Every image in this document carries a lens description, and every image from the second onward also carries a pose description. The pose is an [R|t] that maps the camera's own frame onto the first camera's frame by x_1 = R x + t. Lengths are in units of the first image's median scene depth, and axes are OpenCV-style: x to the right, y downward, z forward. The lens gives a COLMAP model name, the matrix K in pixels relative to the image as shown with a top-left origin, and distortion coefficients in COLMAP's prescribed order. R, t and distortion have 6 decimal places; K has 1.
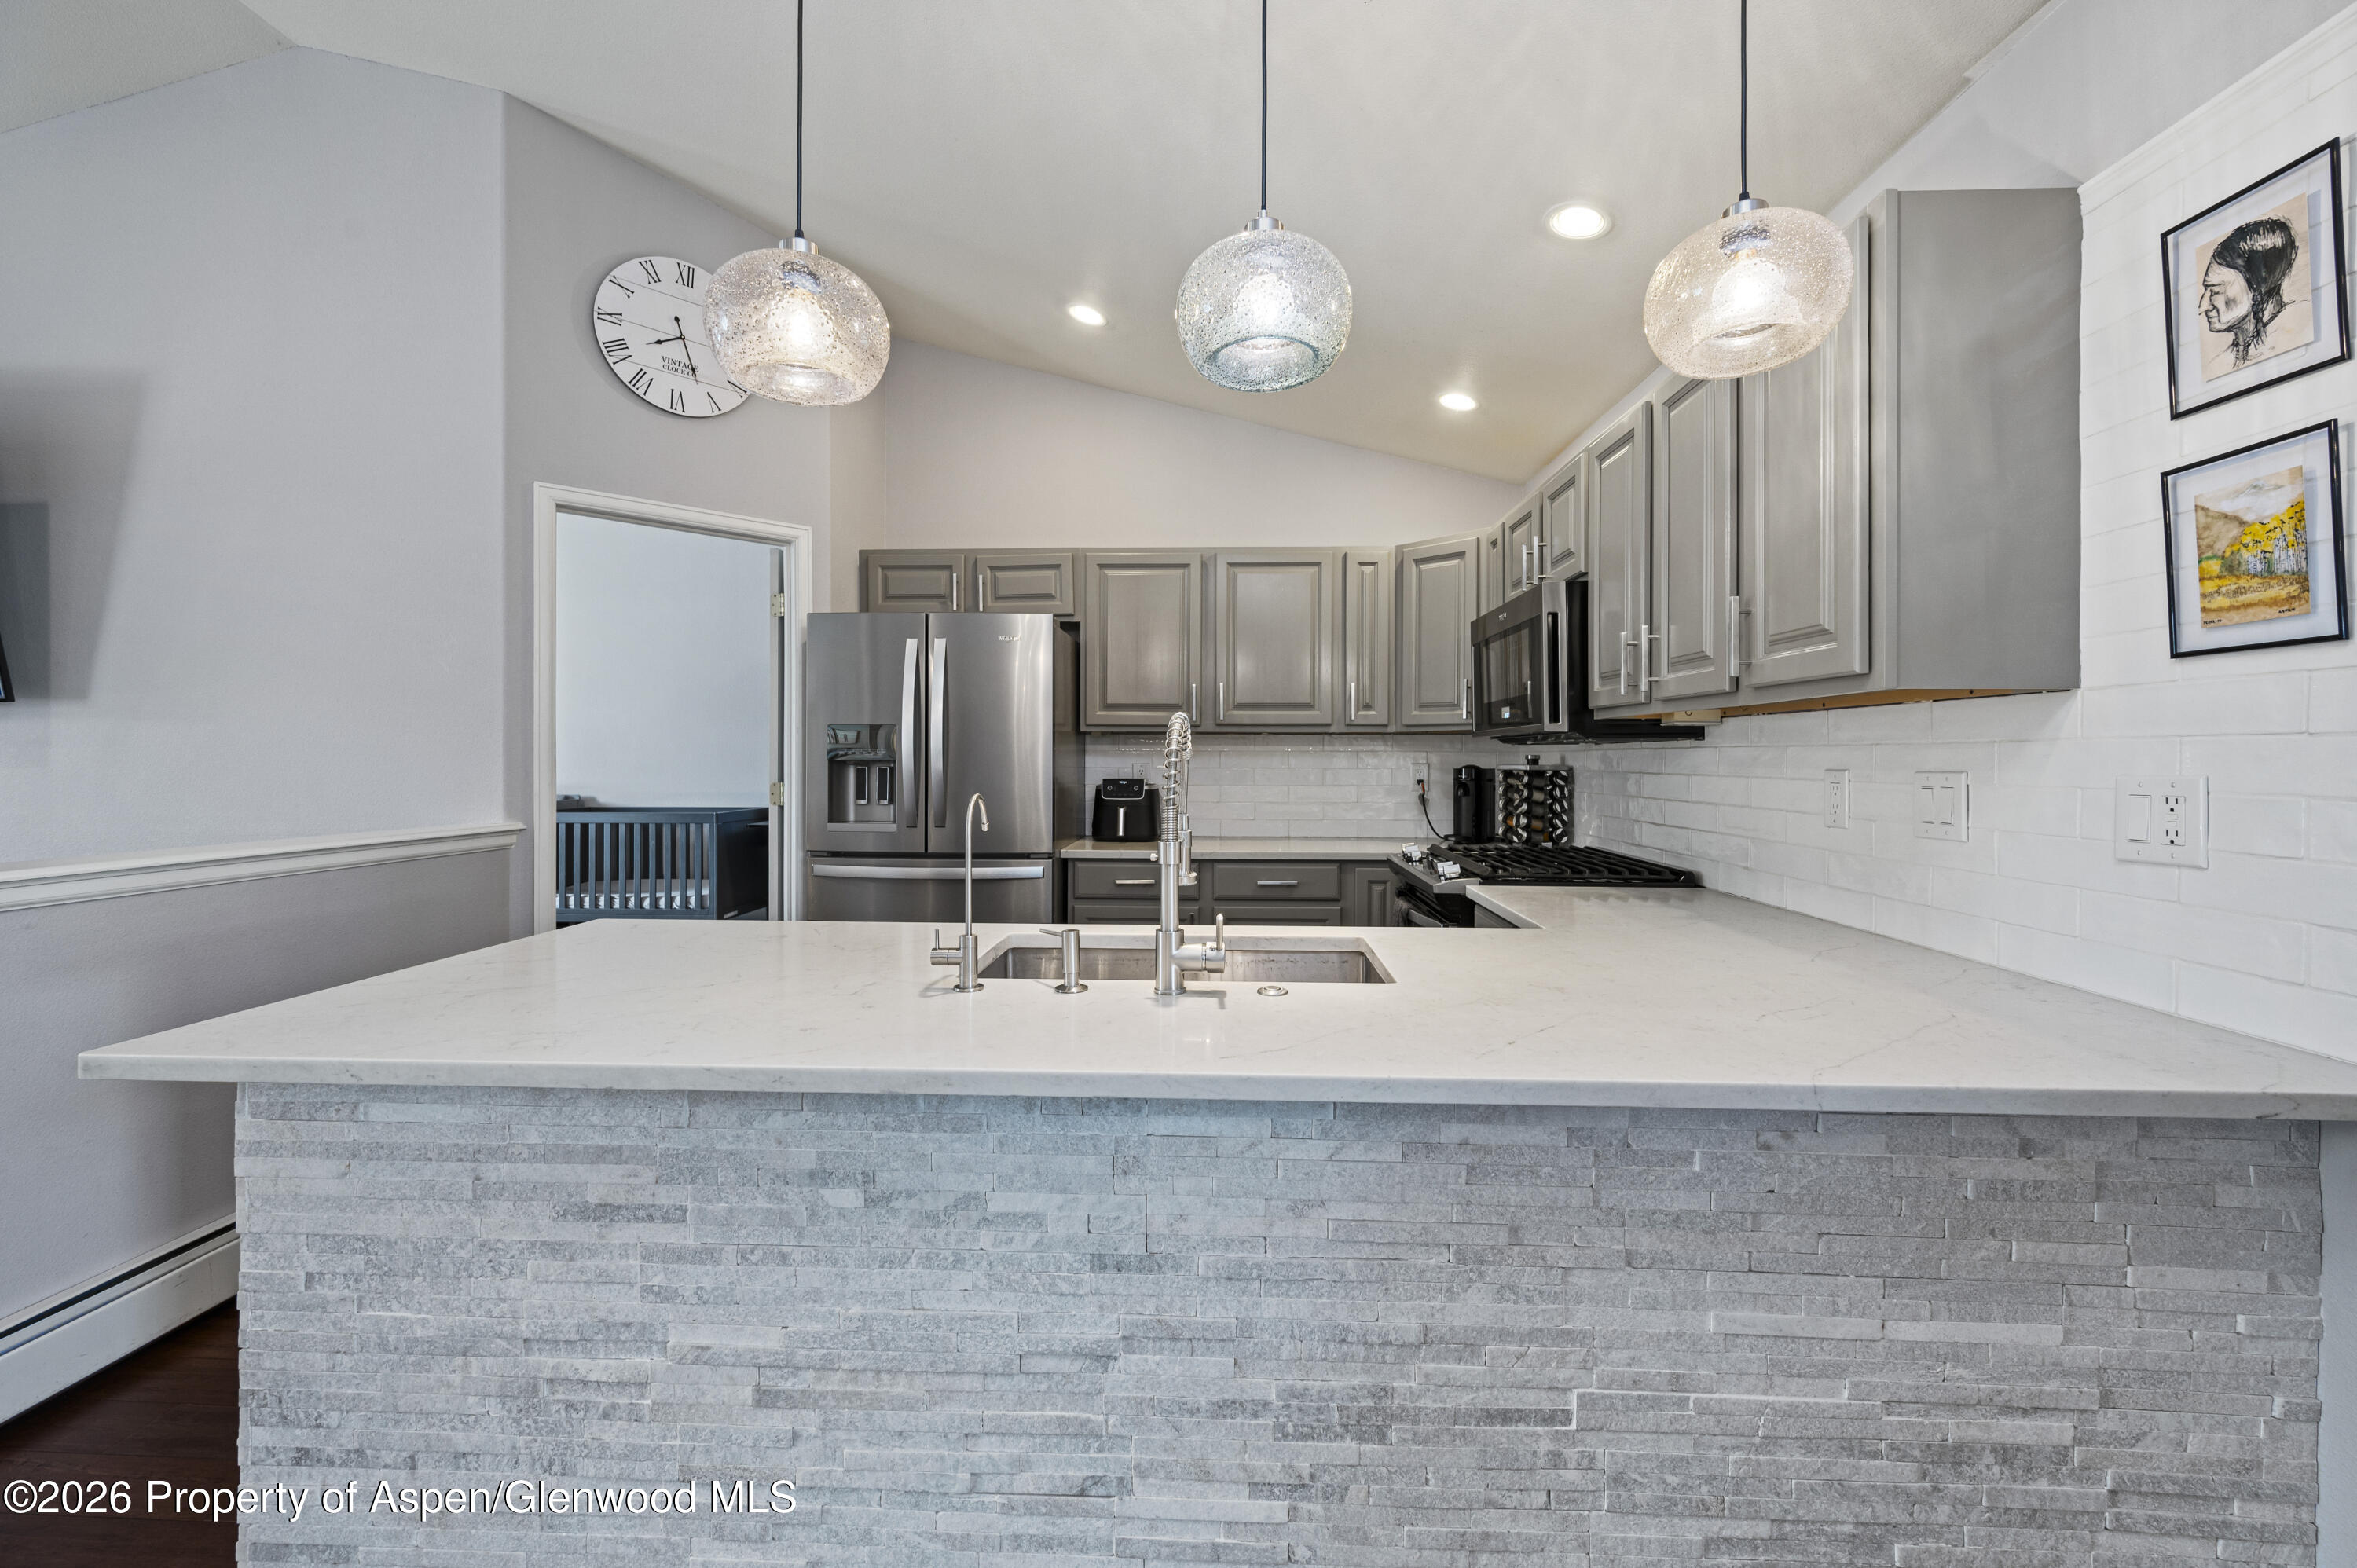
lens RADIAL K [[951.1, 0, 1181.4], [0, 951.1, 753.2], [0, 0, 1]] dist [0.001371, -0.000250]
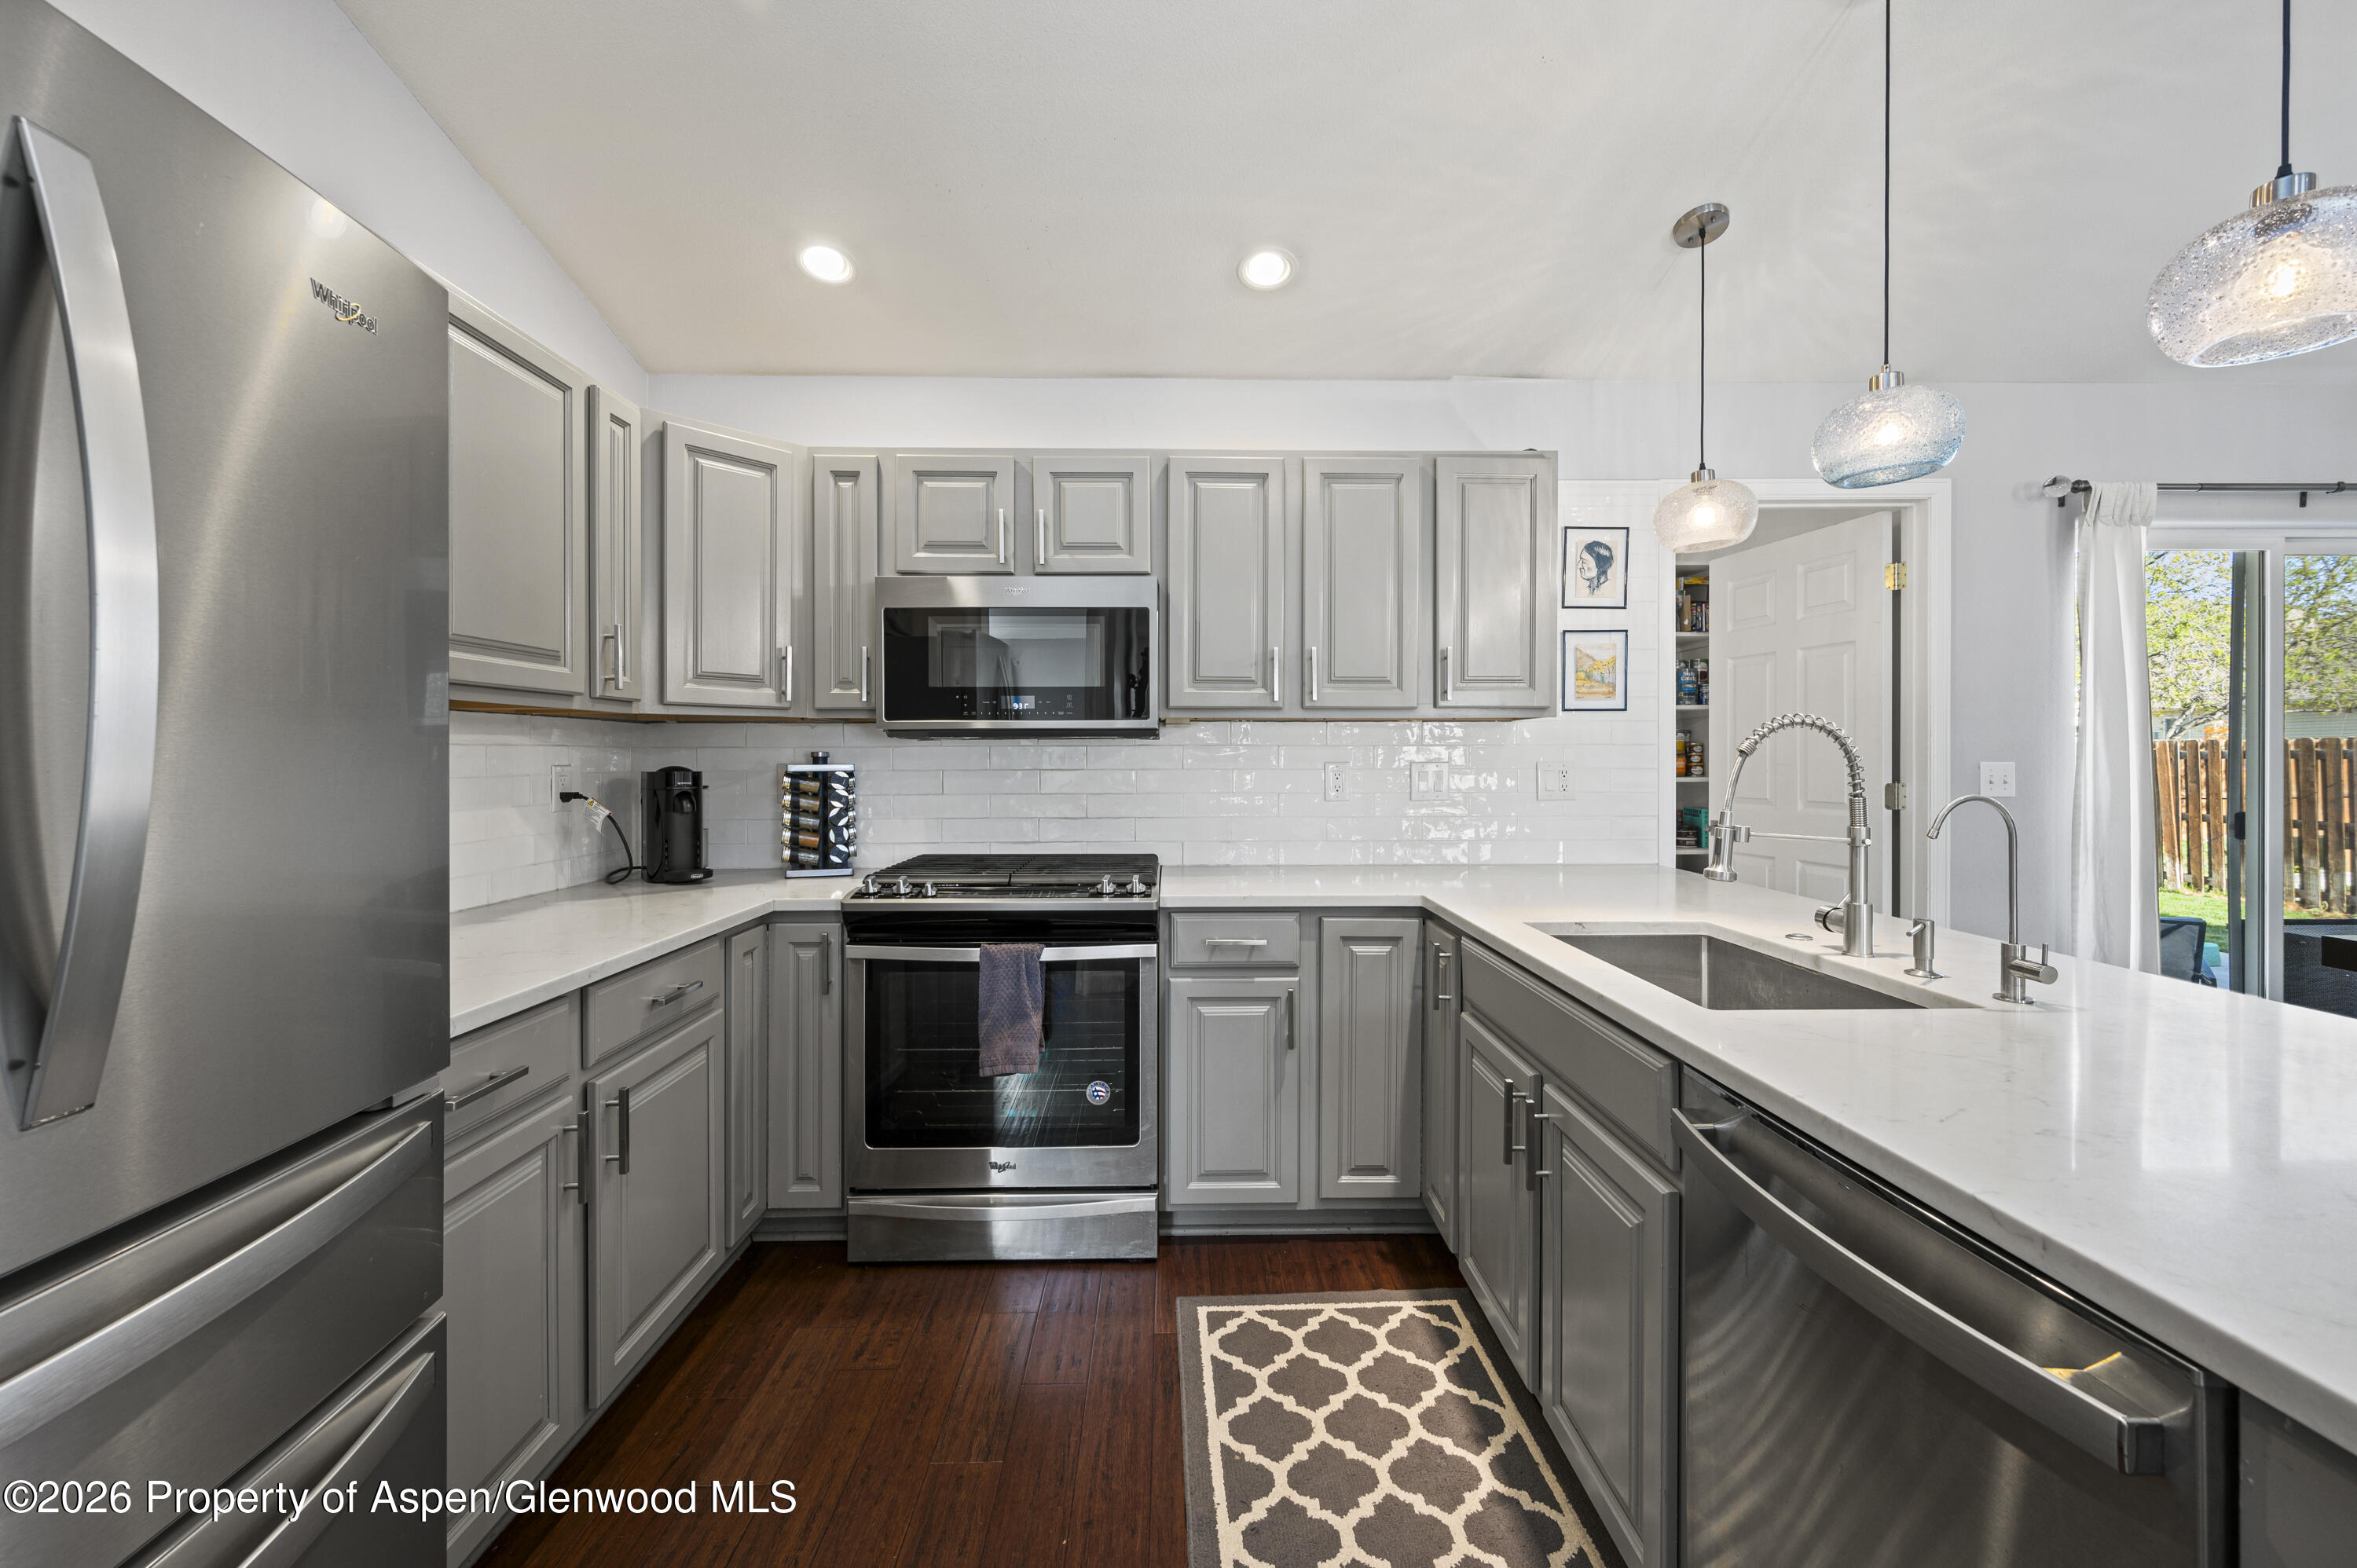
lens RADIAL K [[949.8, 0, 1181.3], [0, 949.8, 762.7], [0, 0, 1]] dist [0.000067, -0.000223]
pose [[-0.065654, -0.009782, 0.997795, -1.252636], [-0.002253, 0.999951, 0.009655, 0.007136], [-0.997840, -0.001614, -0.065672, 2.147170]]
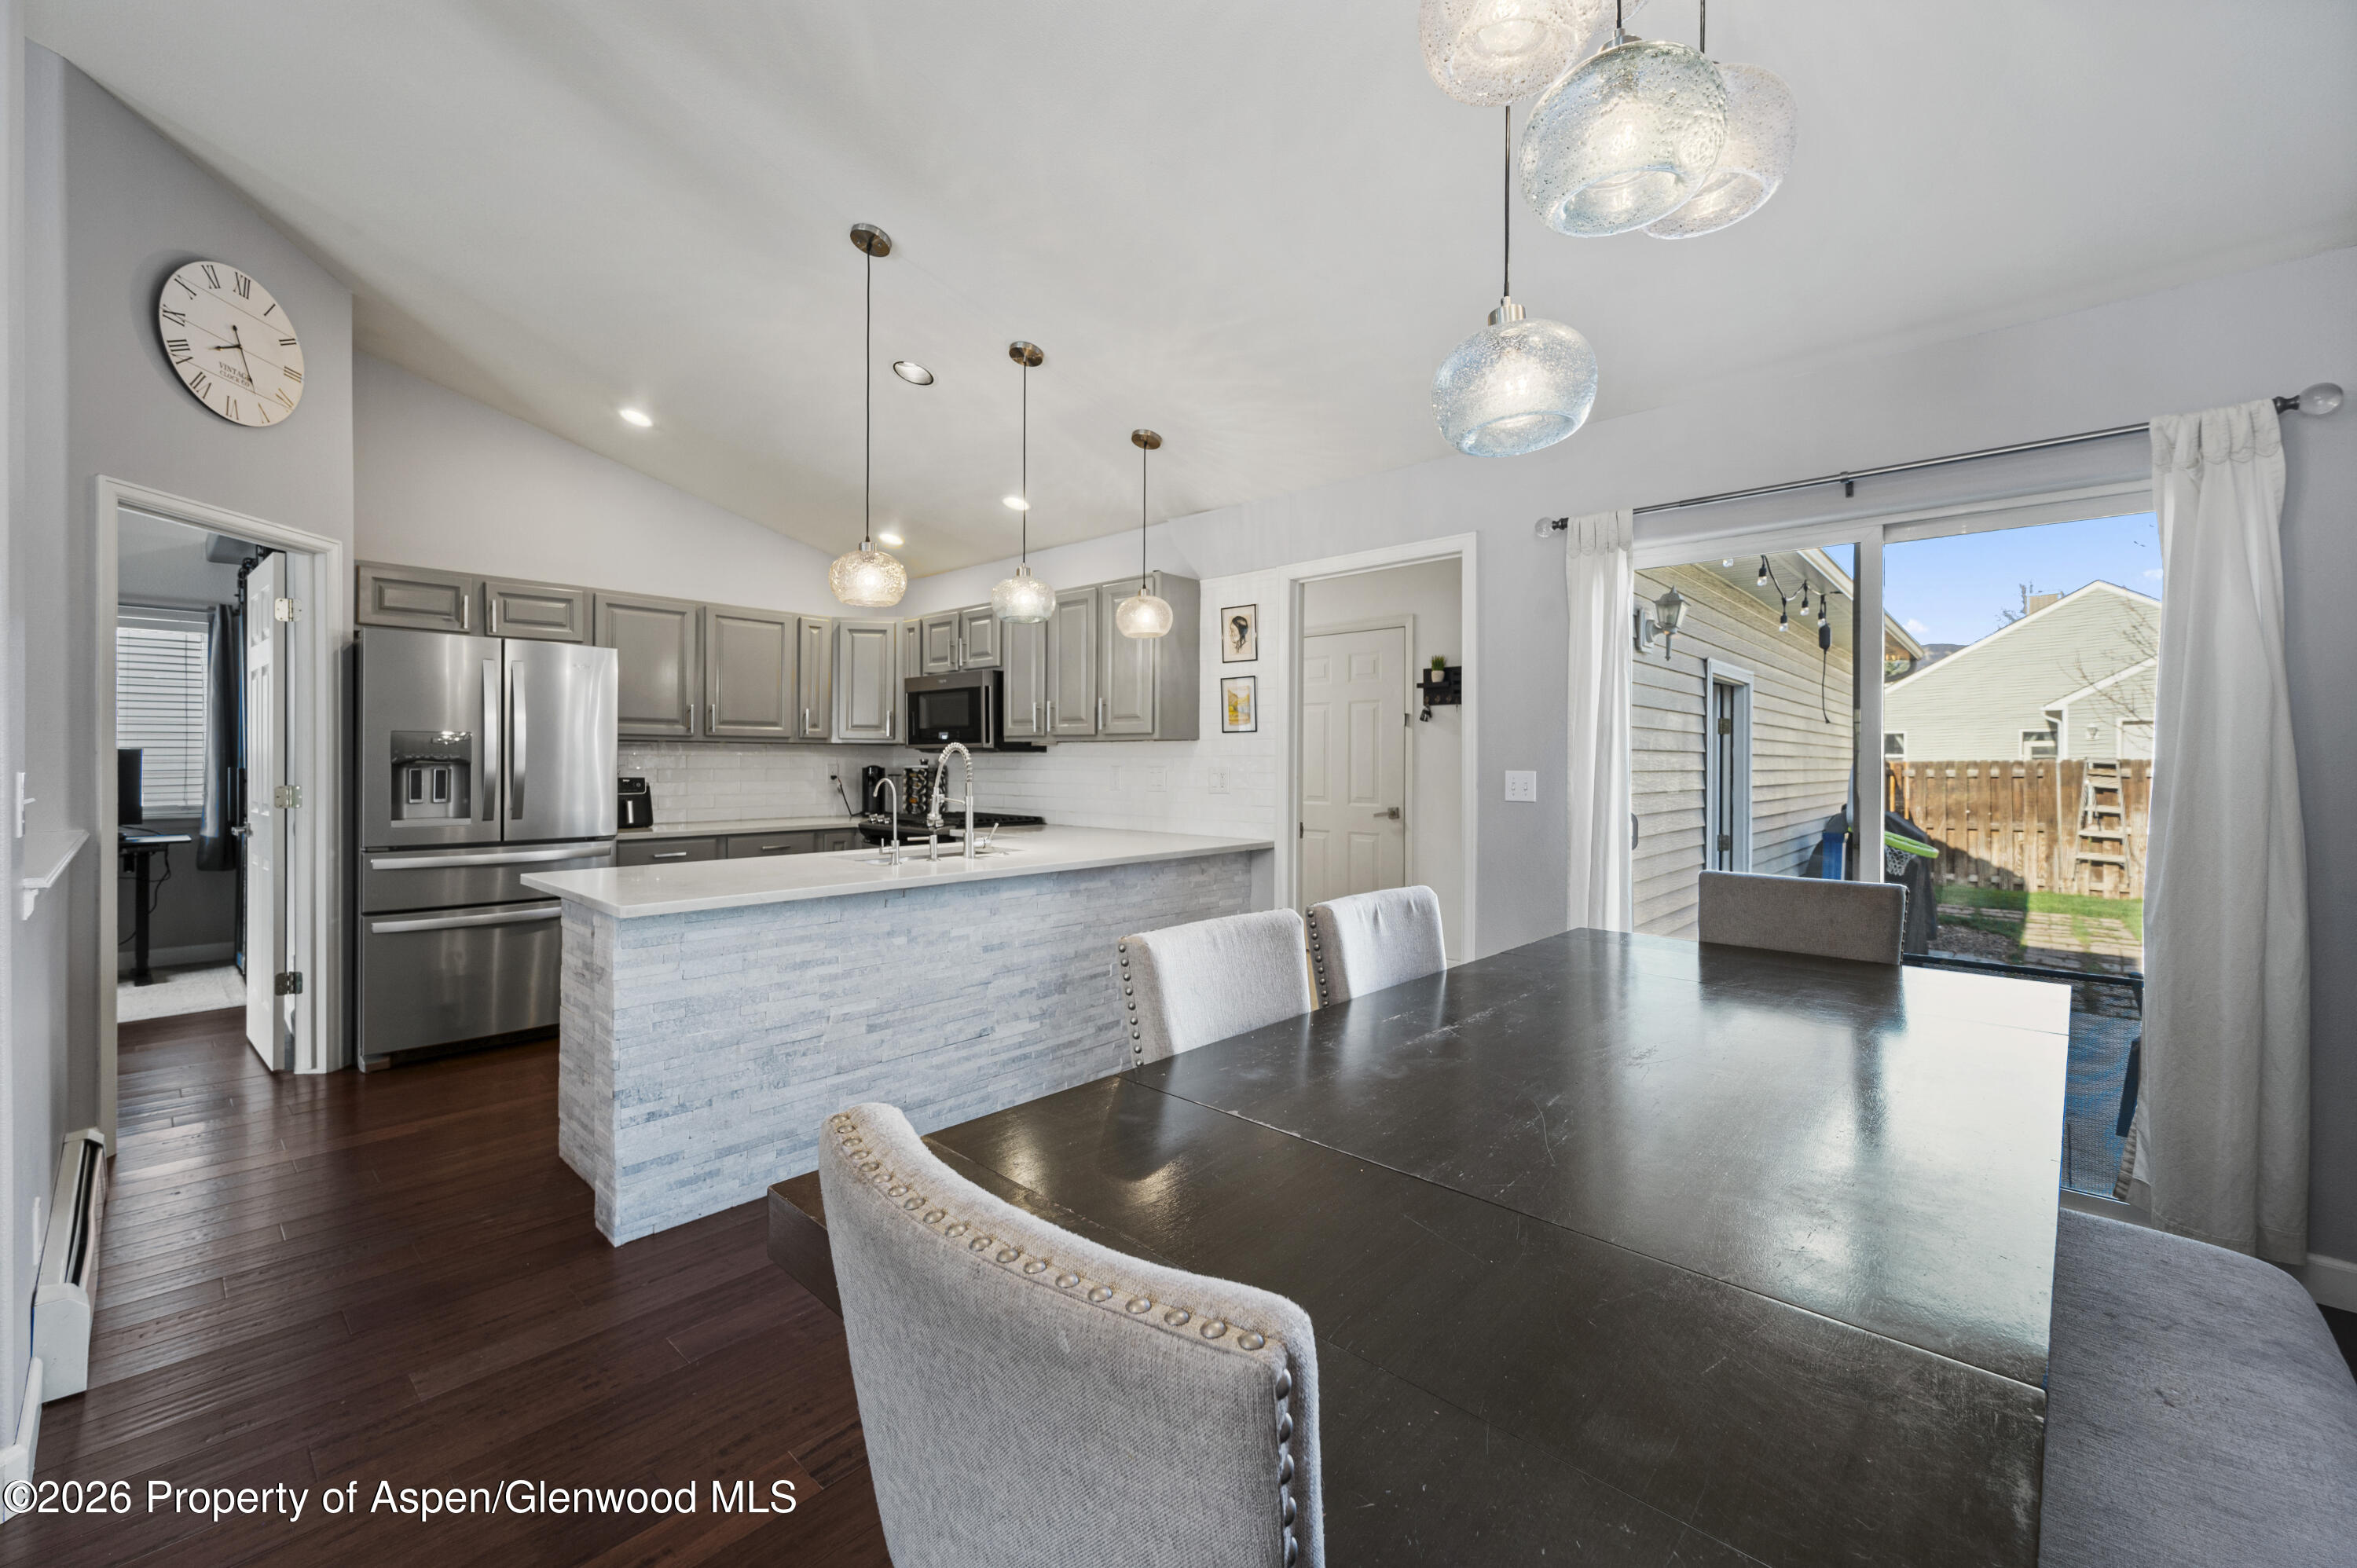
lens RADIAL K [[947.0, 0, 1178.2], [0, 947.0, 761.6], [0, 0, 1]] dist [0.000532, -0.000205]
pose [[0.640444, -0.001031, 0.768004, -1.728303], [-0.004855, 0.999974, 0.005391, -0.014000], [-0.767989, -0.007181, 0.640422, -1.092821]]
